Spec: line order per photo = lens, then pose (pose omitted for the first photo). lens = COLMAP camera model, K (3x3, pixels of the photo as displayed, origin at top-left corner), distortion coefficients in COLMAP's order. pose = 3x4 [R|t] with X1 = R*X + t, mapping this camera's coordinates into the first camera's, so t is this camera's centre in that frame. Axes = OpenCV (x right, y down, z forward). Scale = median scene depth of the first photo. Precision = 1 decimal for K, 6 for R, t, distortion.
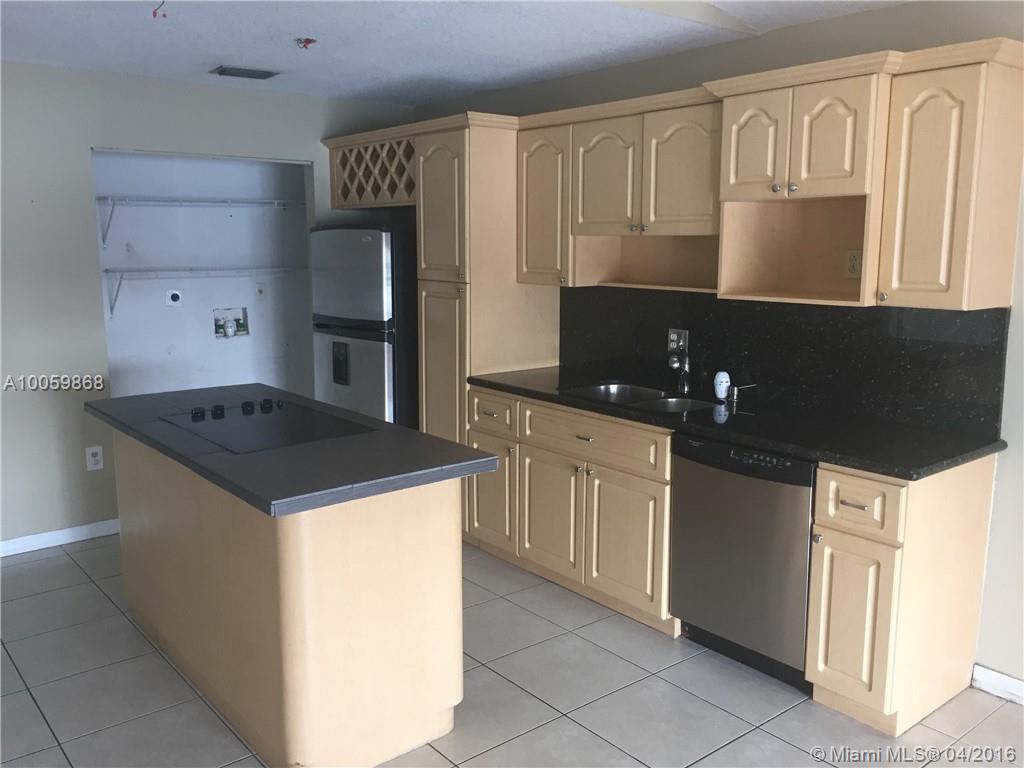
lens RADIAL K [[875.7, 0, 511.0], [0, 875.7, 387.0], [0, 0, 1]] dist [0.071089, -0.090461]
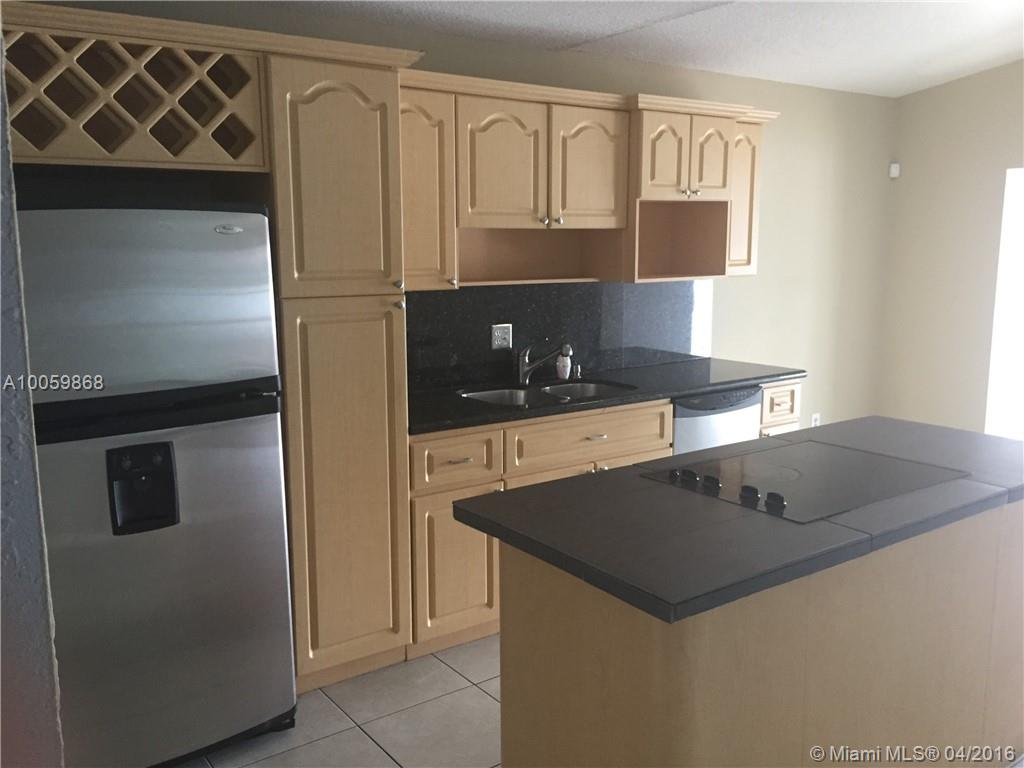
lens RADIAL K [[875.7, 0, 516.8], [0, 875.7, 384.9], [0, 0, 1]] dist [0.071089, -0.090461]
pose [[0.060839, -0.166140, 0.984224, -0.924832], [0.169936, 0.973379, 0.153805, -0.172994], [-0.983575, 0.157897, 0.087452, 1.063162]]
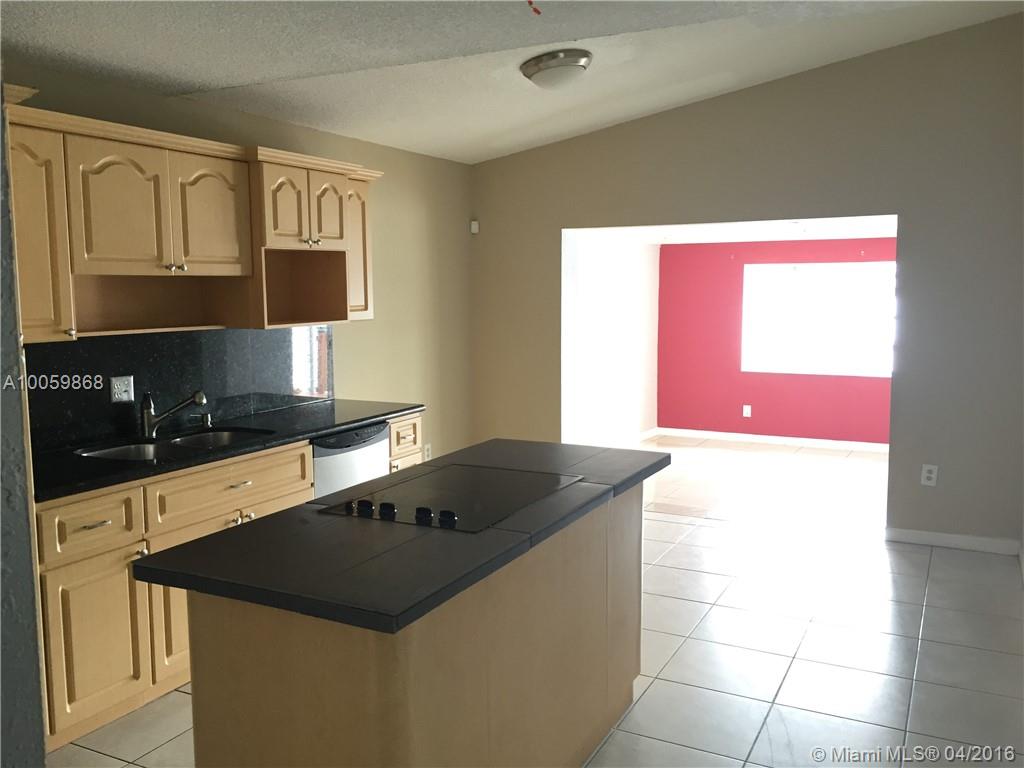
lens RADIAL K [[875.7, 0, 505.8], [0, 875.7, 387.8], [0, 0, 1]] dist [0.071089, -0.090461]
pose [[-0.395133, -0.110159, 0.911995, -0.964304], [0.157410, 0.969981, 0.185363, -0.190575], [-0.905037, 0.216800, -0.365932, 1.144781]]
